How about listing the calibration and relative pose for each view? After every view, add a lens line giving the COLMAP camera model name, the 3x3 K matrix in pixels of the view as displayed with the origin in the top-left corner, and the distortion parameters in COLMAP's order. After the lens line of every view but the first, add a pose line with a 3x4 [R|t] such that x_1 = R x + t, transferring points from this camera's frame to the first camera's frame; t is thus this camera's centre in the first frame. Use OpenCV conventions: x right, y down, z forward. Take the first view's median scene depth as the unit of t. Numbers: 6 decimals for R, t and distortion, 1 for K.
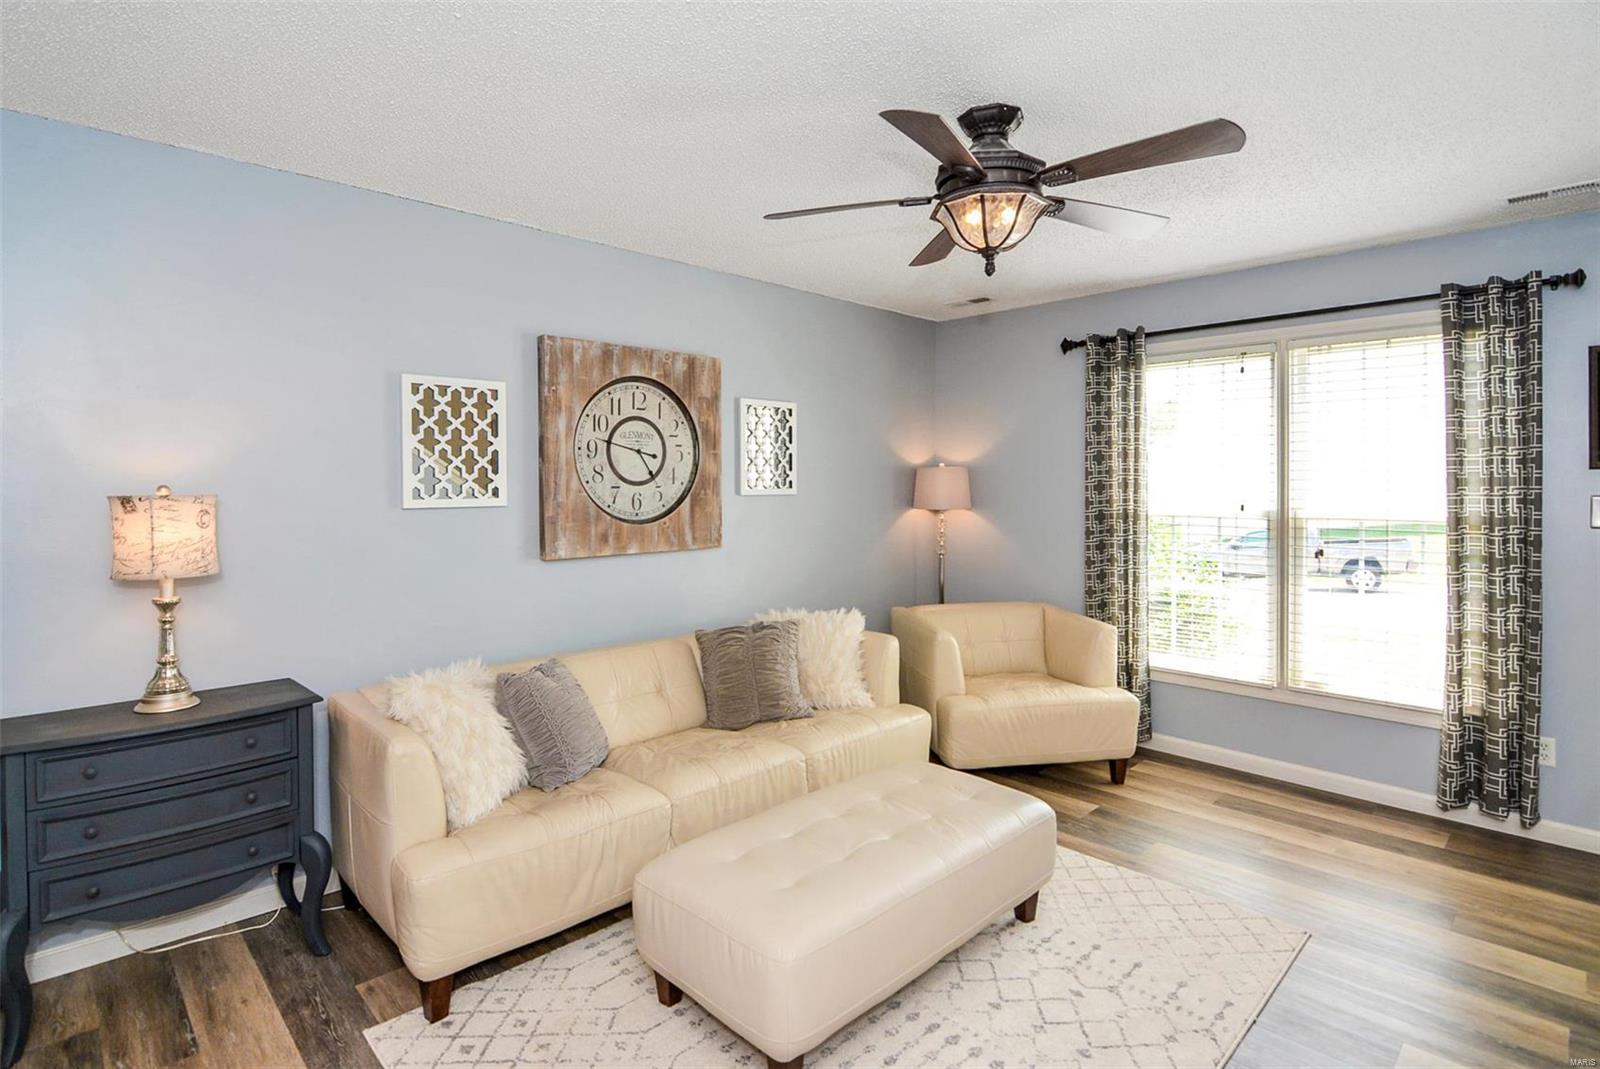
lens RADIAL K [[791.9, 0, 712.8], [0, 791.9, 489.3], [0, 0, 1]] dist [-0.021389, -0.000313]
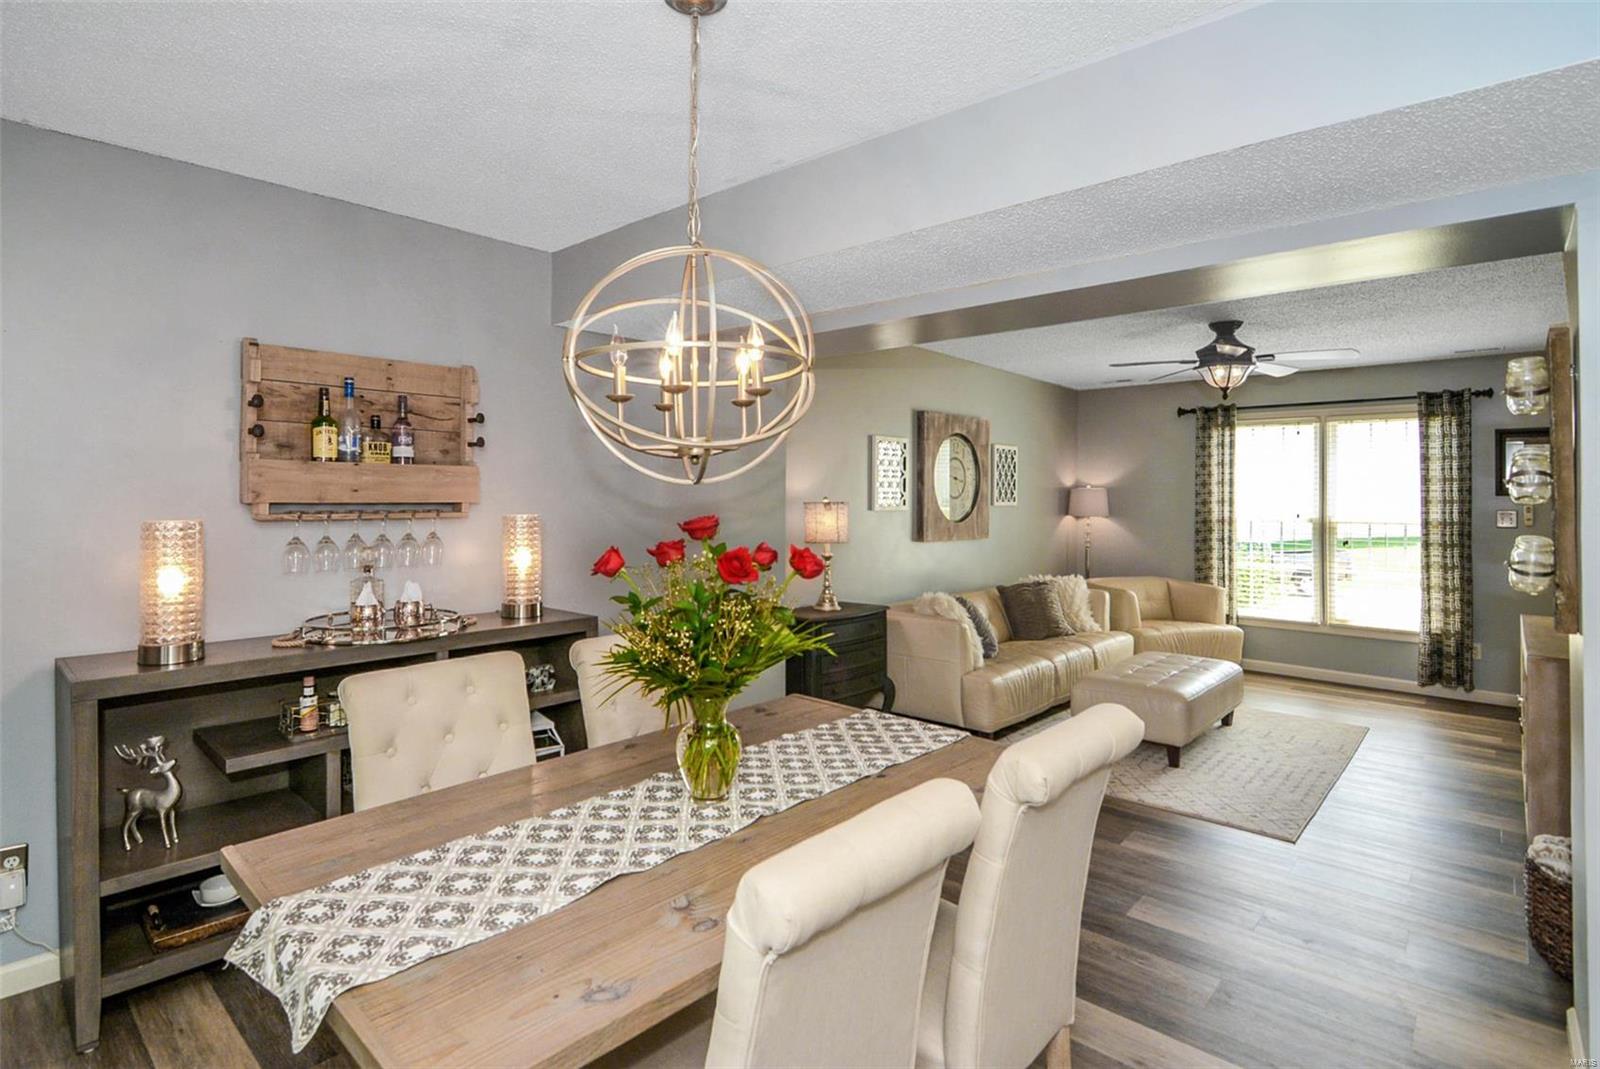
lens RADIAL K [[817.0, 0, 731.9], [0, 817.0, 485.3], [0, 0, 1]] dist [-0.002705, -0.000978]
pose [[0.995788, 0.011195, 0.091002, -0.776009], [-0.009171, 0.999702, -0.022626, 0.009999], [-0.091229, 0.021696, 0.995594, -0.698877]]
